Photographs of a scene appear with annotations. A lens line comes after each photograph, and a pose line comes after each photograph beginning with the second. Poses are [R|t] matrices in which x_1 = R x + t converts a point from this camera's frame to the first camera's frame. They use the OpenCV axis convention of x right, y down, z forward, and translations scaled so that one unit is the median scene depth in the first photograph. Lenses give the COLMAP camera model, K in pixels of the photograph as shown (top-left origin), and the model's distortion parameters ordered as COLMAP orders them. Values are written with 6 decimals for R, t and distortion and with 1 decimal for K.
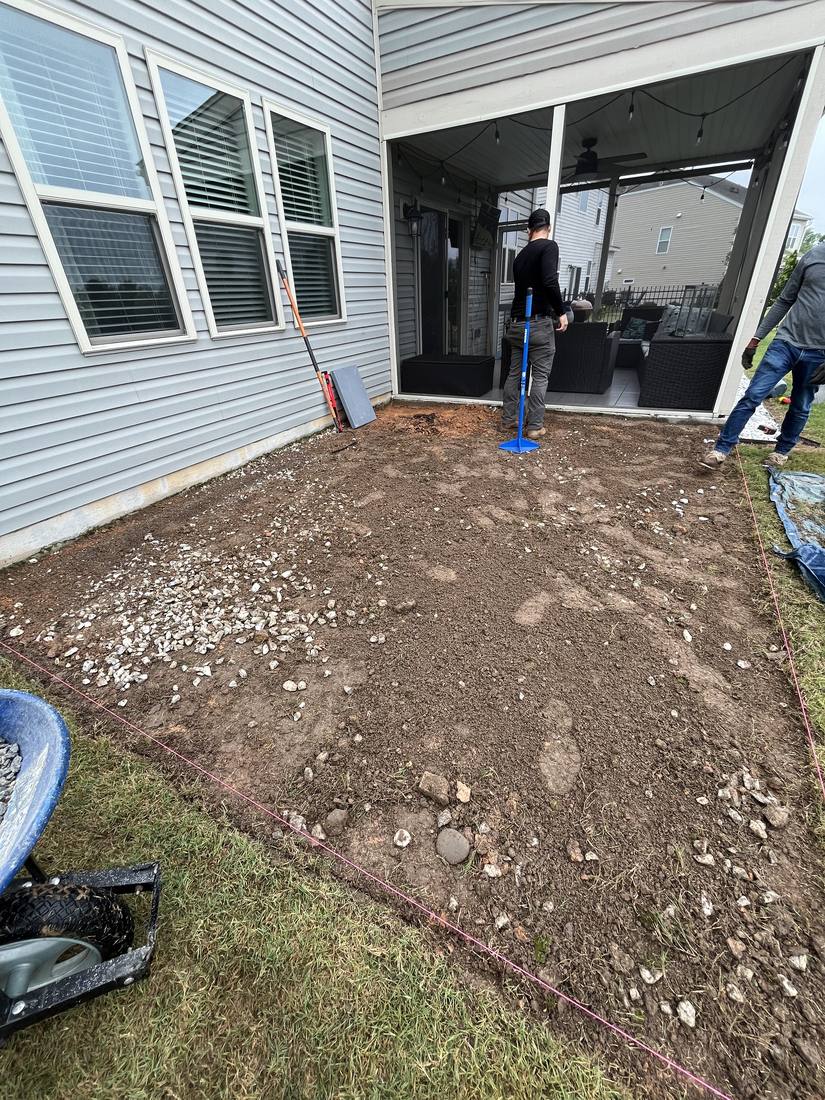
lens RADIAL K [[441.0, 0, 411.2], [0, 441.0, 551.9], [0, 0, 1]] dist [-0.002655, -0.000494]
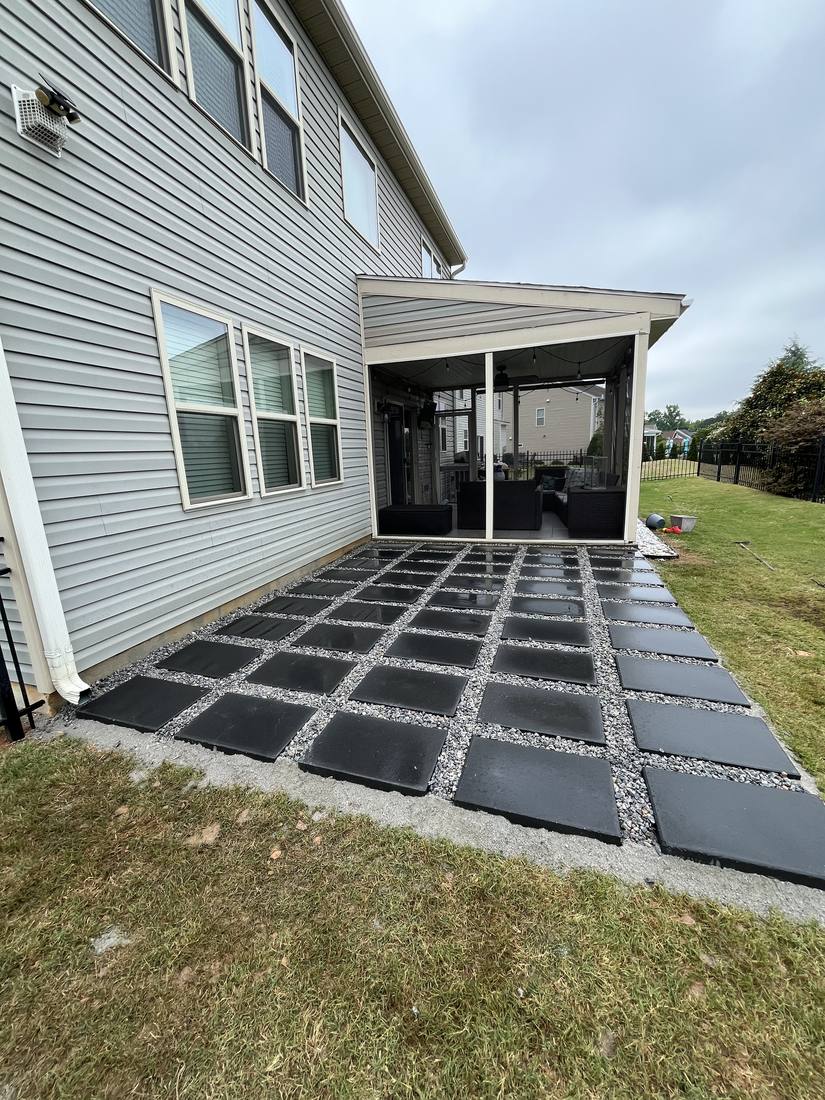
lens RADIAL K [[441.0, 0, 411.2], [0, 441.0, 551.9], [0, 0, 1]] dist [-0.002655, -0.000494]
pose [[0.984896, -0.038609, 0.168789, -0.190627], [0.088473, 0.950173, -0.298905, 0.064859], [-0.148838, 0.309323, 0.939237, -0.163595]]
